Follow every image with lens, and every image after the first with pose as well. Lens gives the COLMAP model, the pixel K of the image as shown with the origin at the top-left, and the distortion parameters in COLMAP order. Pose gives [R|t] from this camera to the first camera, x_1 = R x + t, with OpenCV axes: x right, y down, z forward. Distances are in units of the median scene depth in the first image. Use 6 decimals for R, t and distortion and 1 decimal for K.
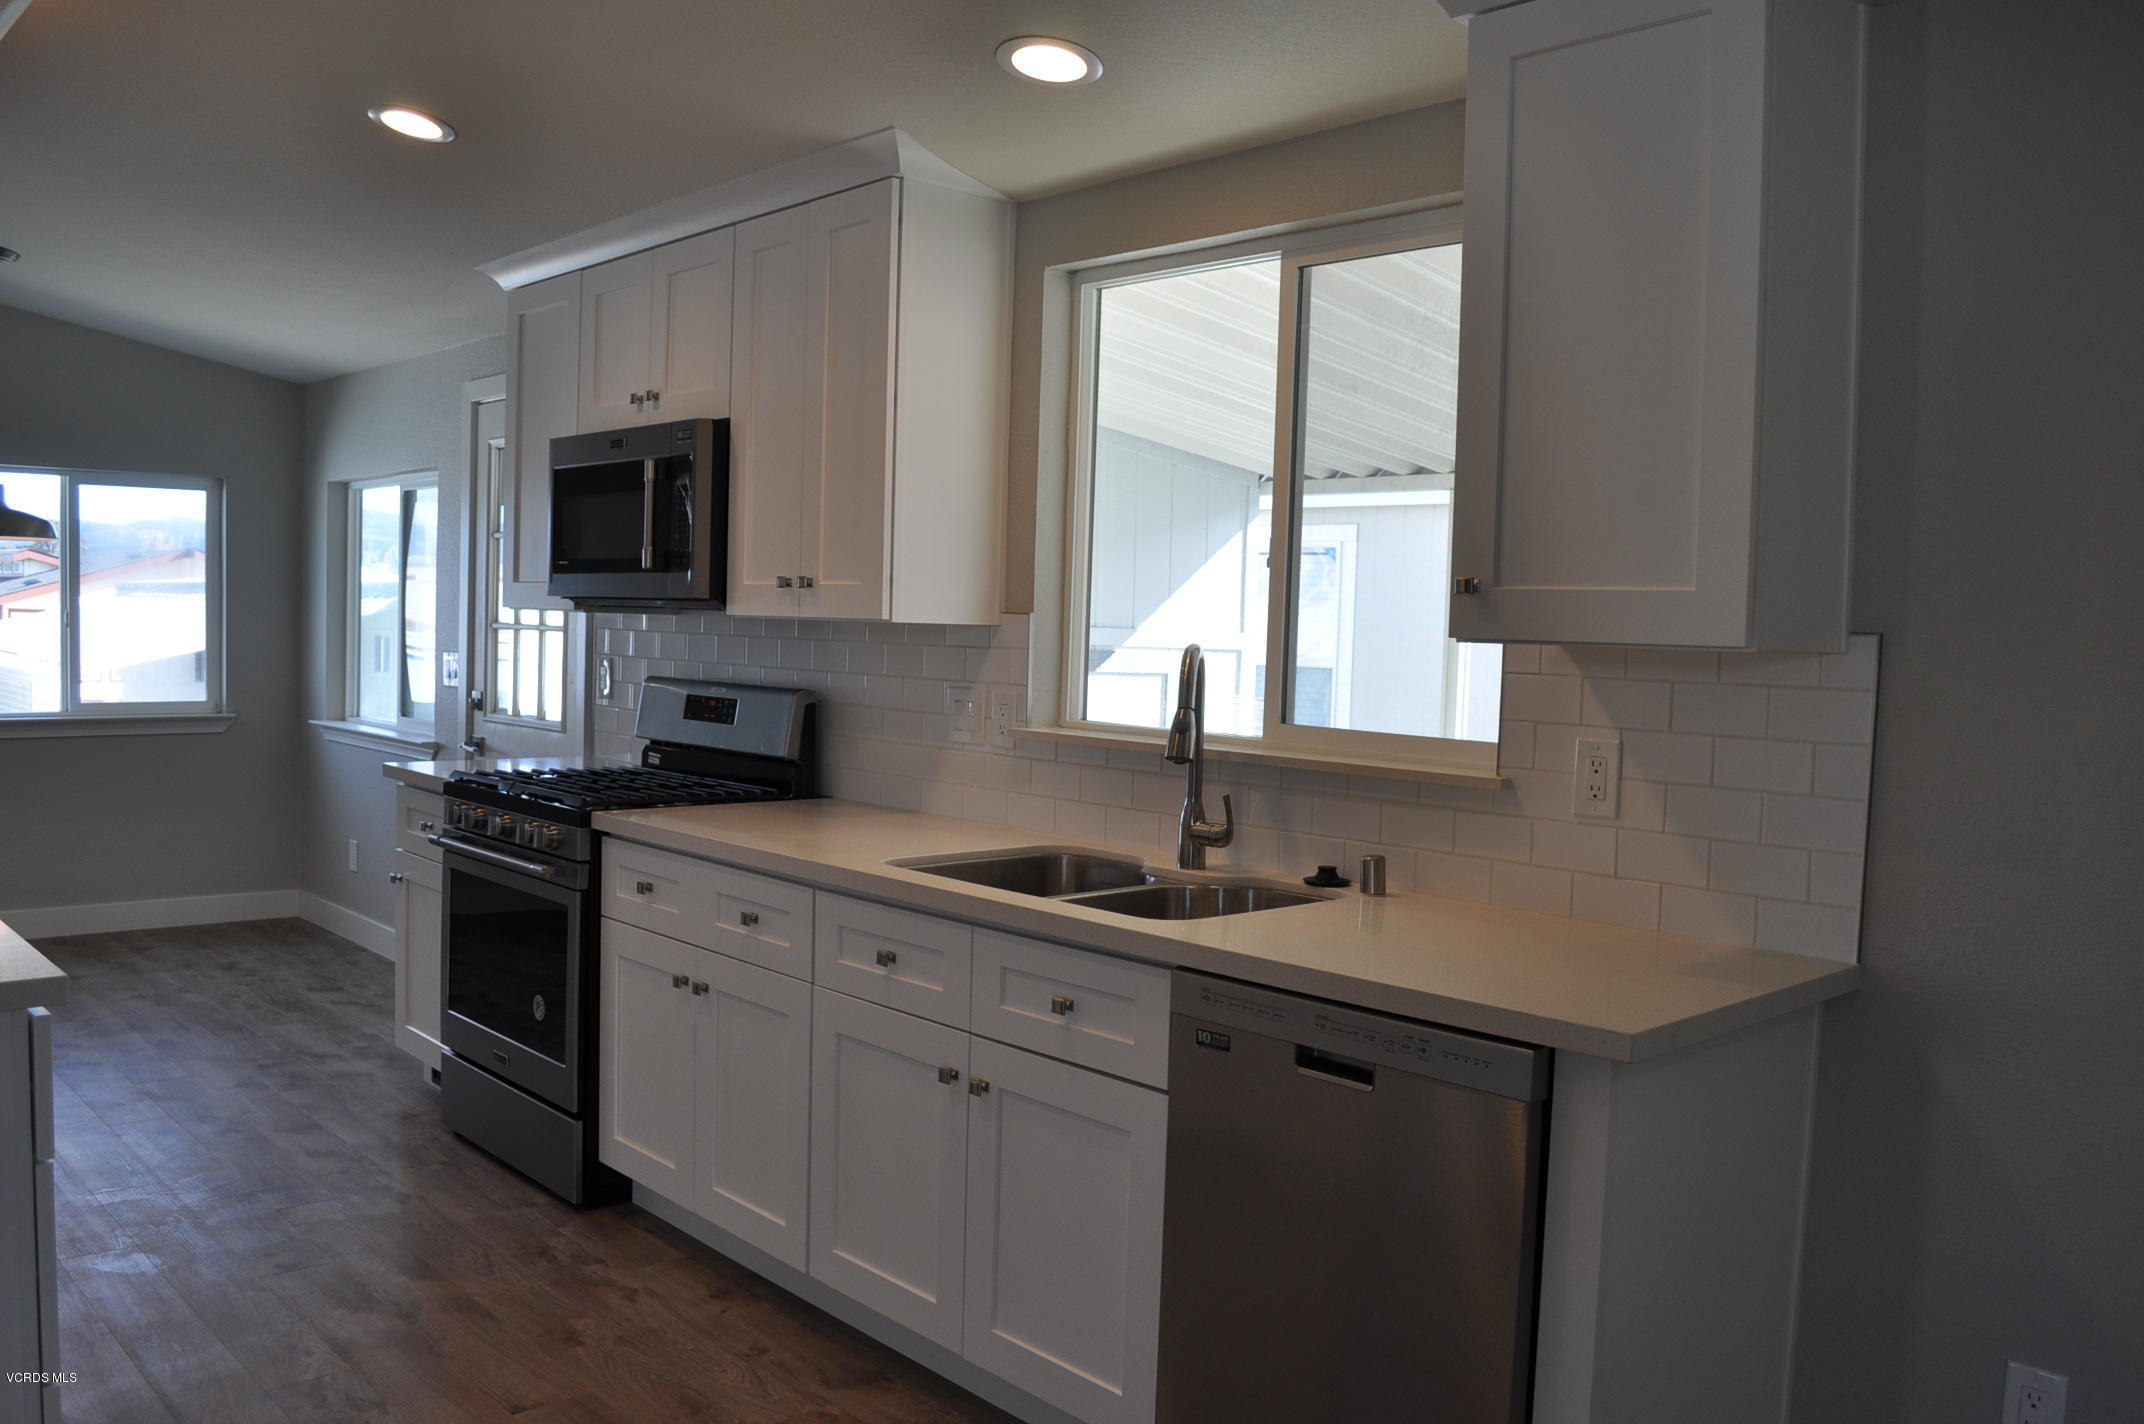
lens RADIAL K [[1686.0, 0, 1064.1], [0, 1686.0, 717.1], [0, 0, 1]] dist [-0.087098, 0.012821]
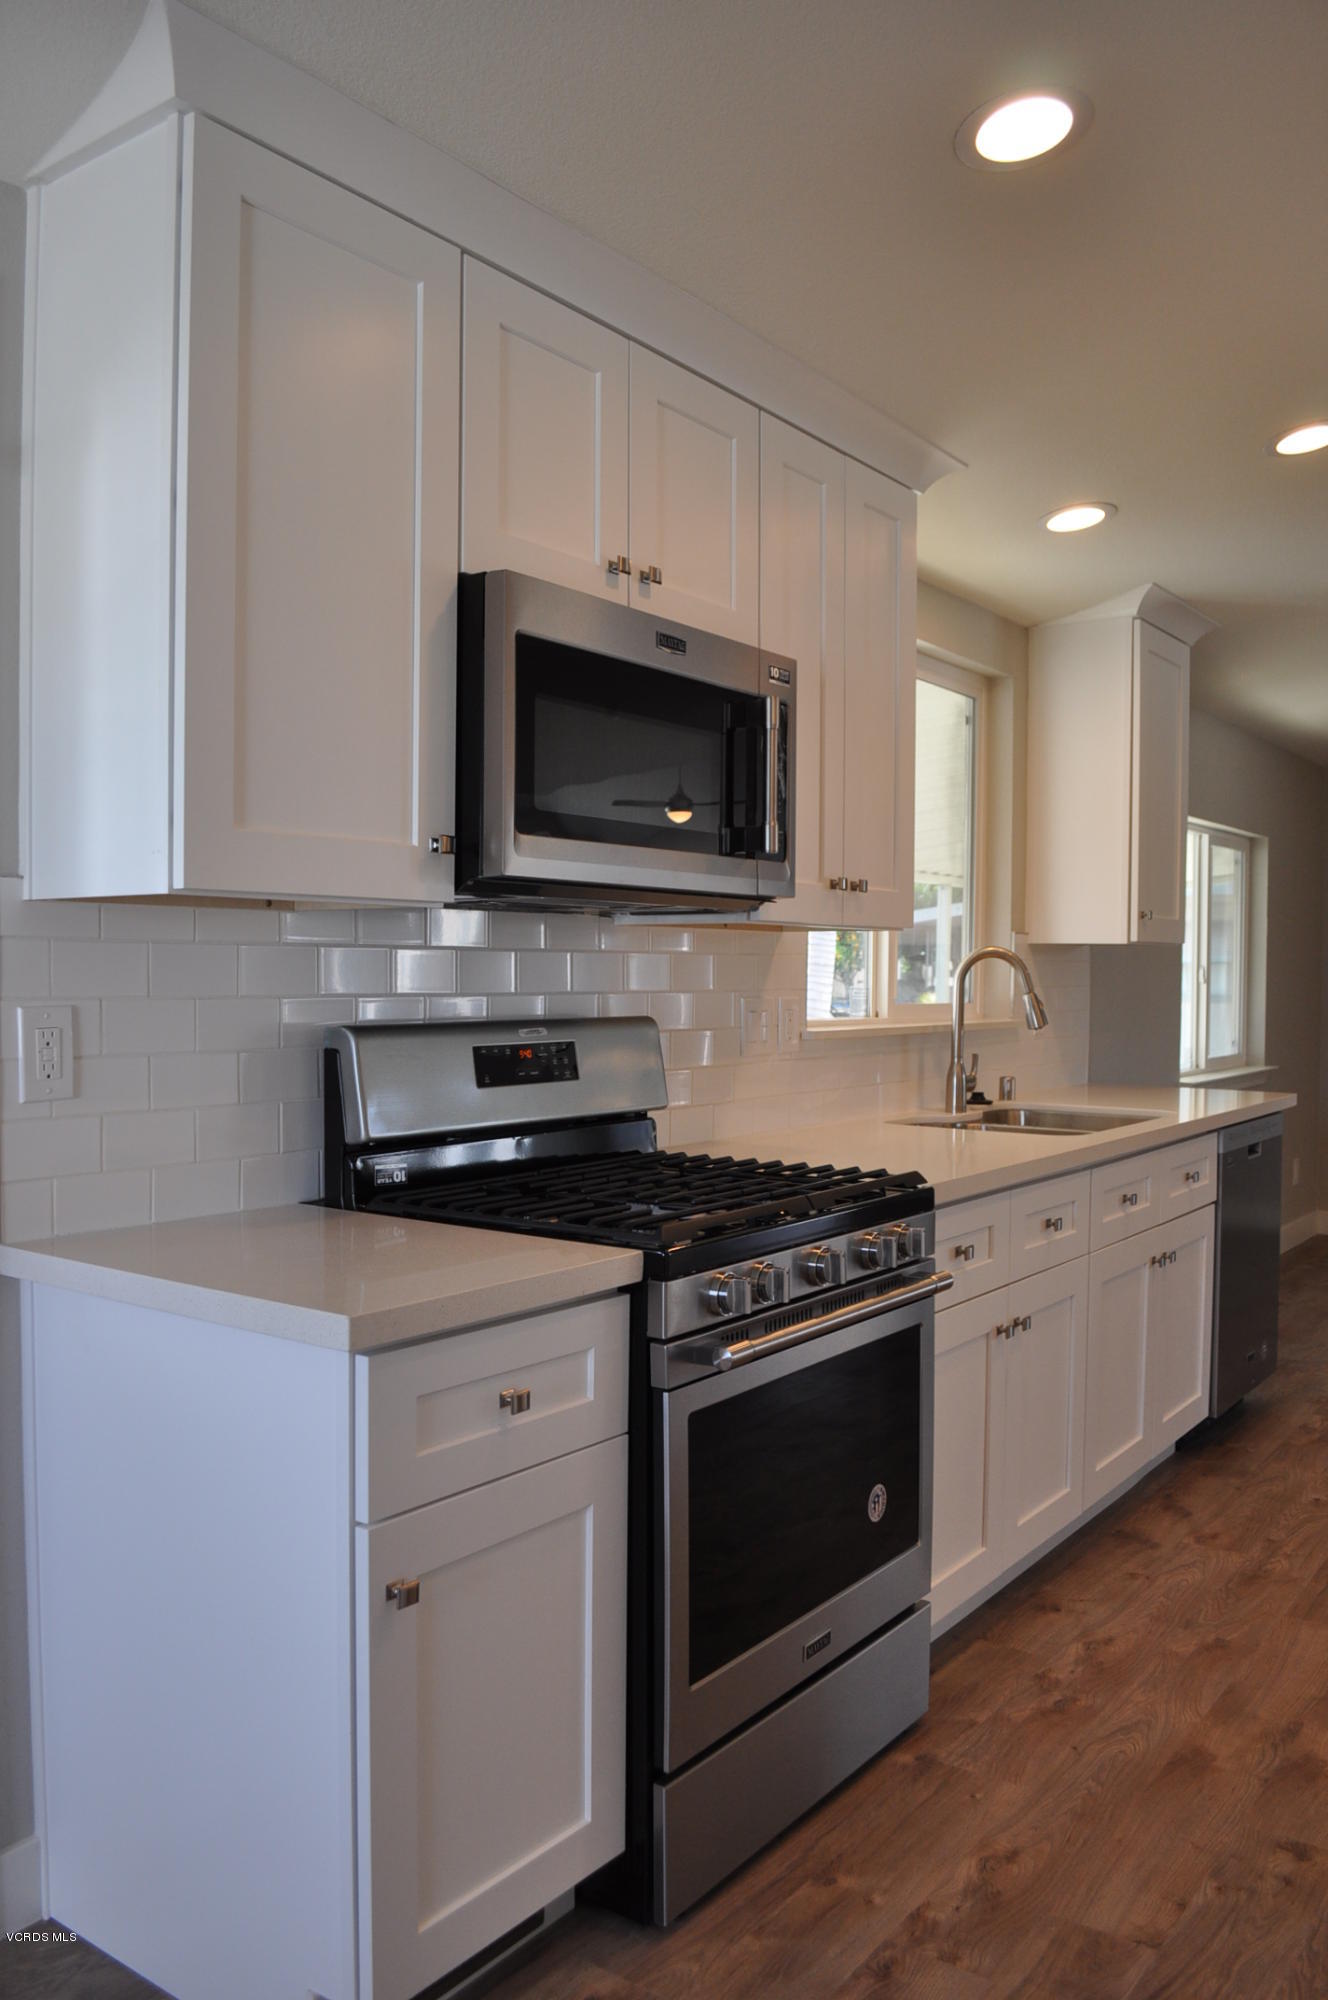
lens RADIAL K [[1572.7, 0, 671.6], [0, 1572.7, 1007.1], [0, 0, 1]] dist [-0.087098, 0.012821]
pose [[-0.197104, -0.057840, 0.978675, -0.929319], [0.039479, 0.996980, 0.066873, -0.073965], [-0.979587, 0.051818, -0.194225, 1.225875]]
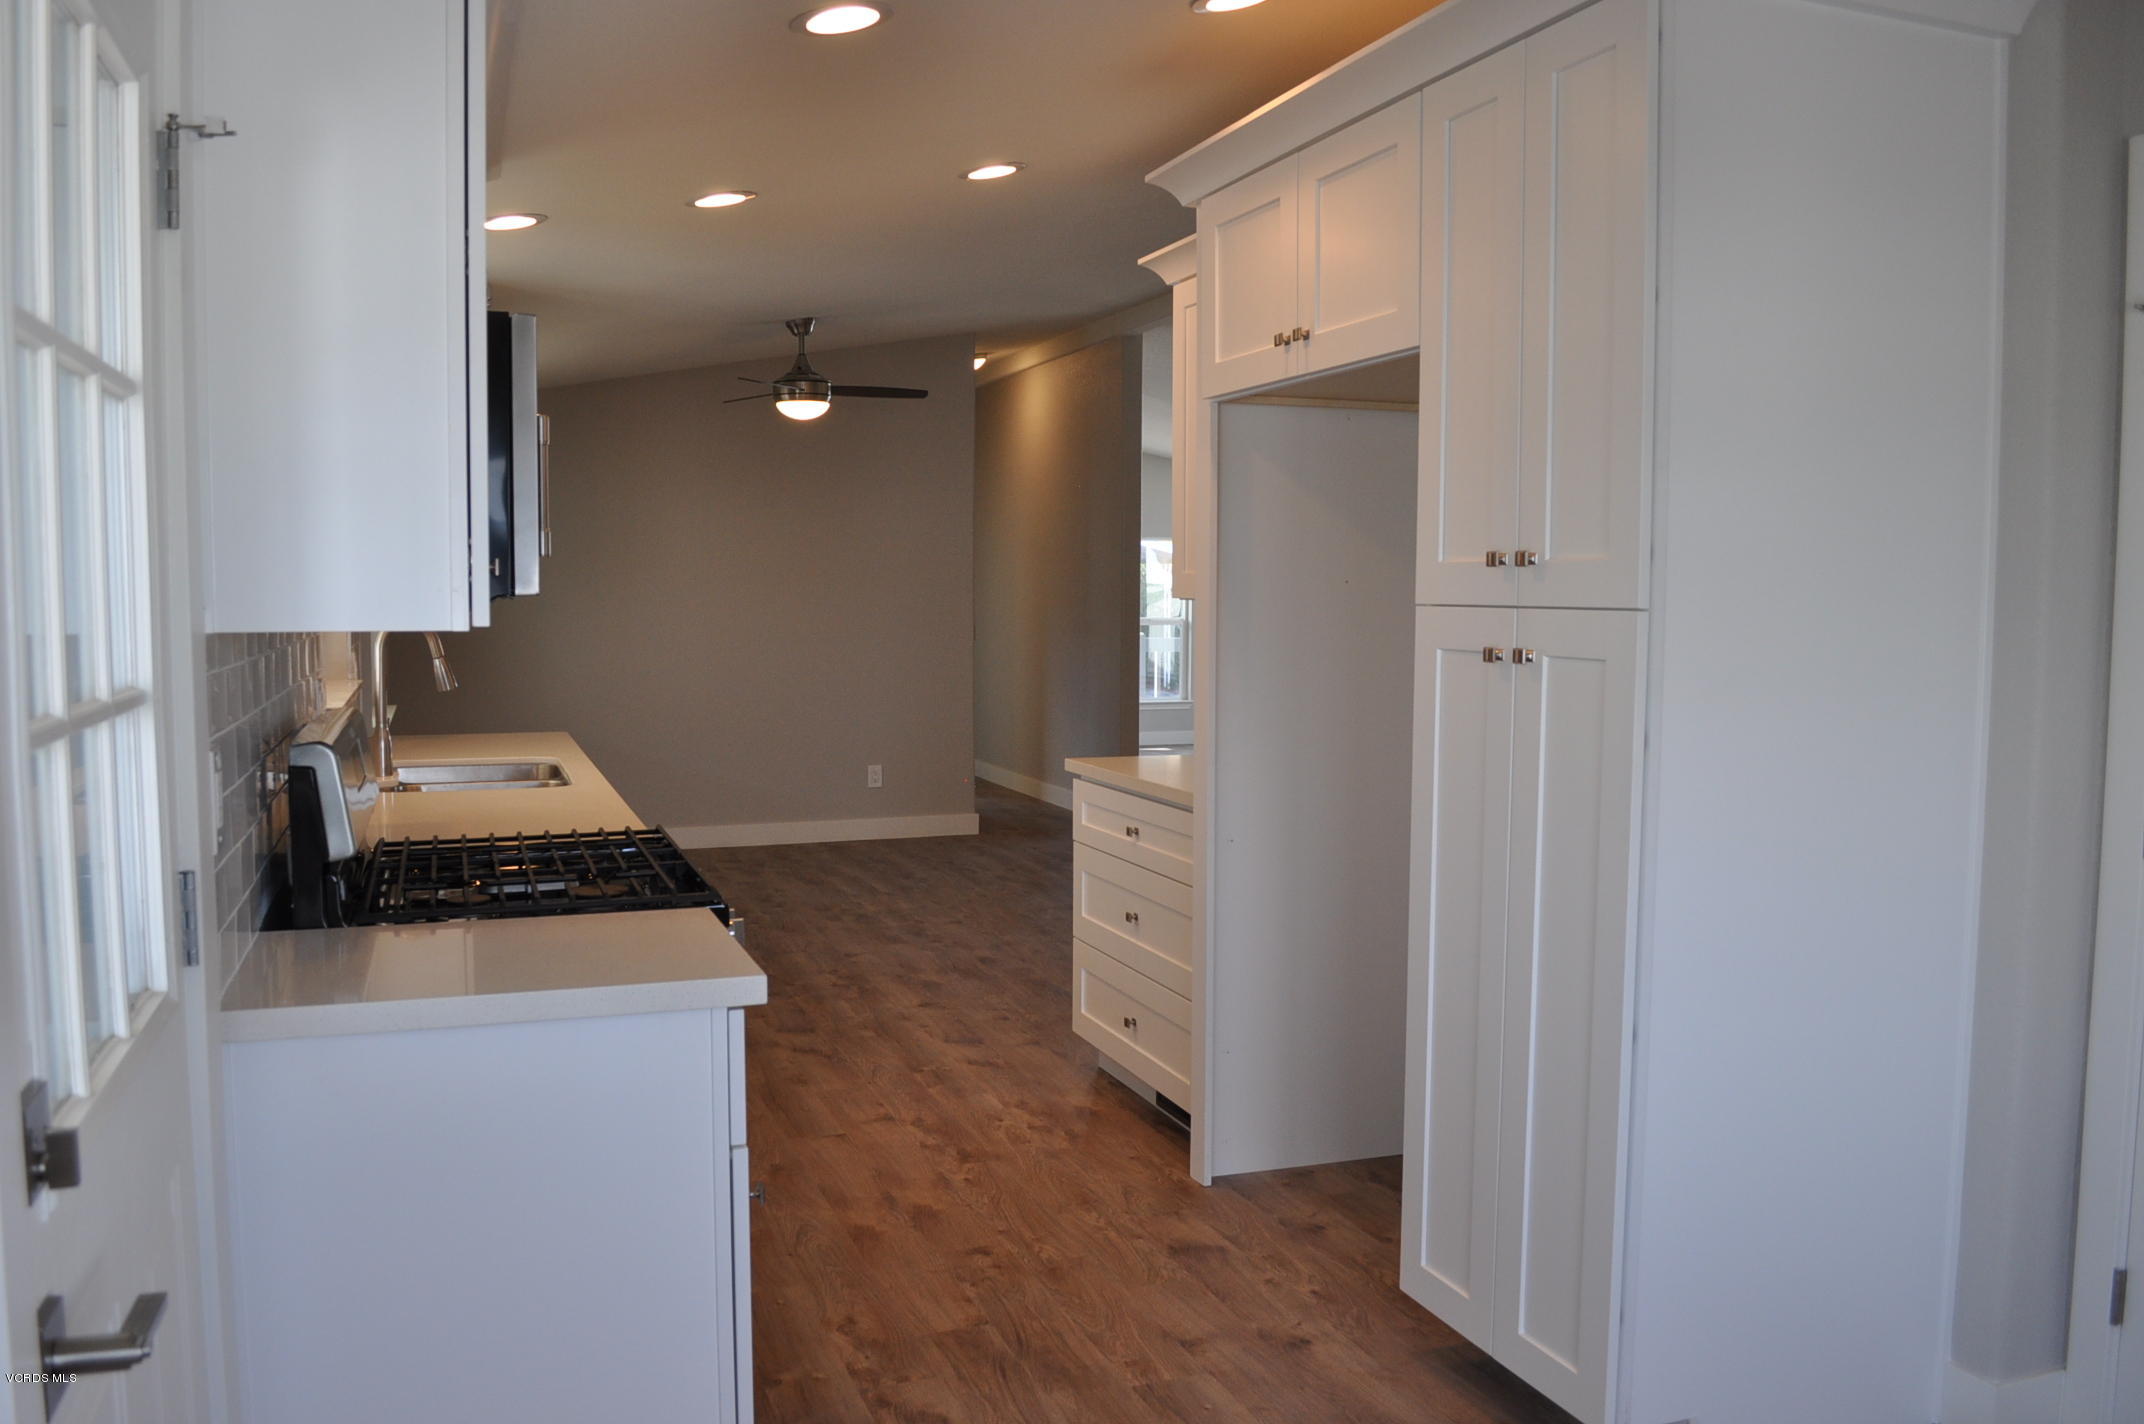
lens RADIAL K [[1686.0, 0, 1064.1], [0, 1686.0, 717.1], [0, 0, 1]] dist [-0.087098, 0.012821]
pose [[-0.922262, -0.064175, 0.381202, -0.807982], [-0.010813, 0.990021, 0.140508, -0.132112], [-0.386415, 0.125463, -0.913752, 1.698301]]
